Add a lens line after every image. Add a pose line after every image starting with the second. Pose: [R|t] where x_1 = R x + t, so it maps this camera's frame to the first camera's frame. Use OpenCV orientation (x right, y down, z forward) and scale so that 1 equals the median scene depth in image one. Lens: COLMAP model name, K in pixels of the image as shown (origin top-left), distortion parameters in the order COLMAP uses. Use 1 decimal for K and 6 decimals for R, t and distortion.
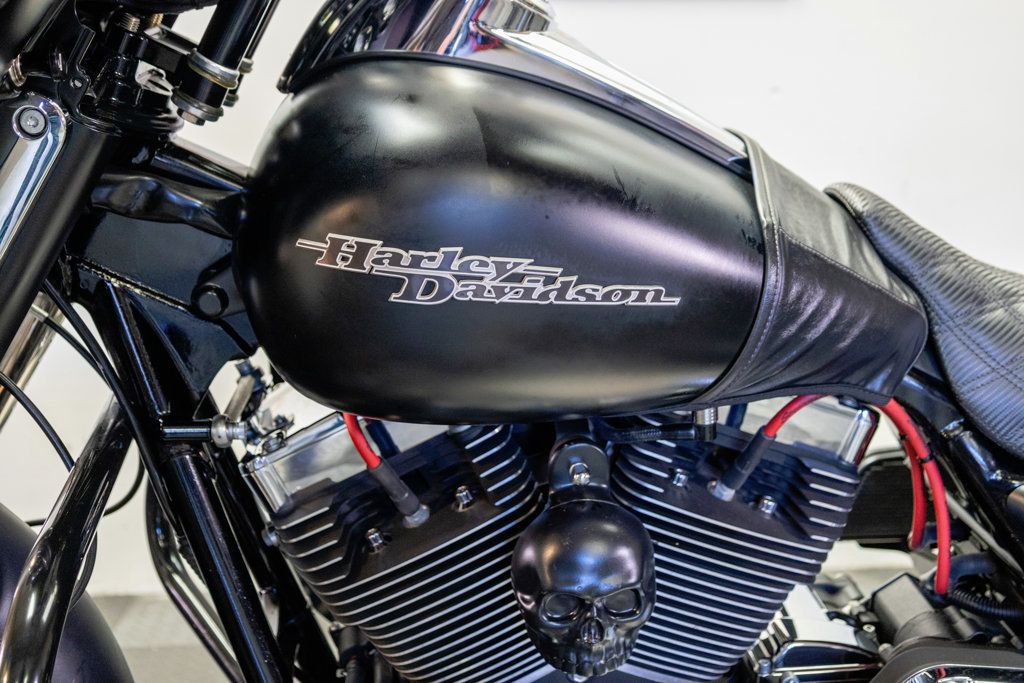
lens RADIAL K [[1385.4, 0, 509.8], [0, 1385.4, 341.1], [0, 0, 1]] dist [0.011843, -0.045879]
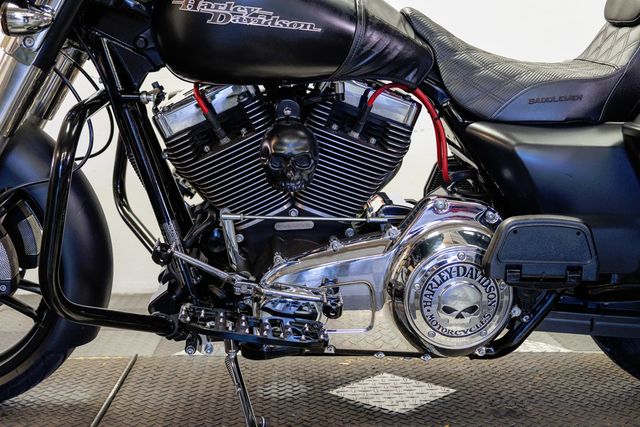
lens RADIAL K [[840.8, 0, 320.0], [0, 840.8, 213.5], [0, 0, 1]] dist [-0.003579, 0.007693]
pose [[0.999437, 0.016830, -0.029031, 0.173328], [-0.018328, 0.998473, -0.052122, 0.395372], [0.028110, 0.052624, 0.998219, -0.543301]]
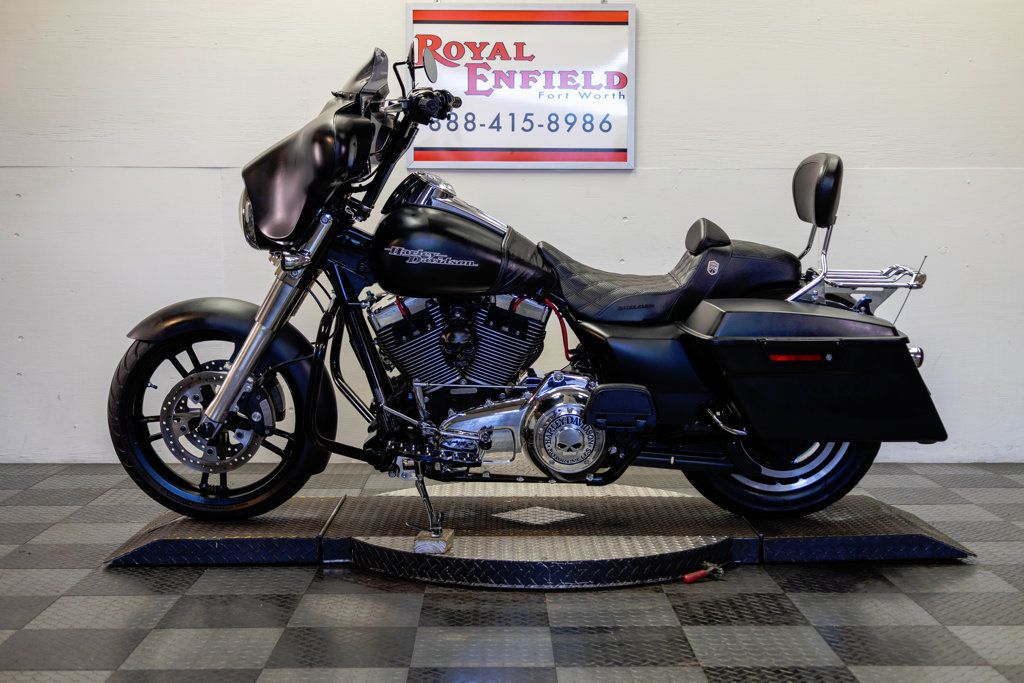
lens RADIAL K [[1385.4, 0, 509.8], [0, 1385.4, 341.1], [0, 0, 1]] dist [0.011843, -0.045879]
pose [[0.997098, 0.018809, -0.073767, 0.522917], [-0.025623, 0.995379, -0.092539, 0.568301], [0.071686, 0.094160, 0.992973, -3.017757]]
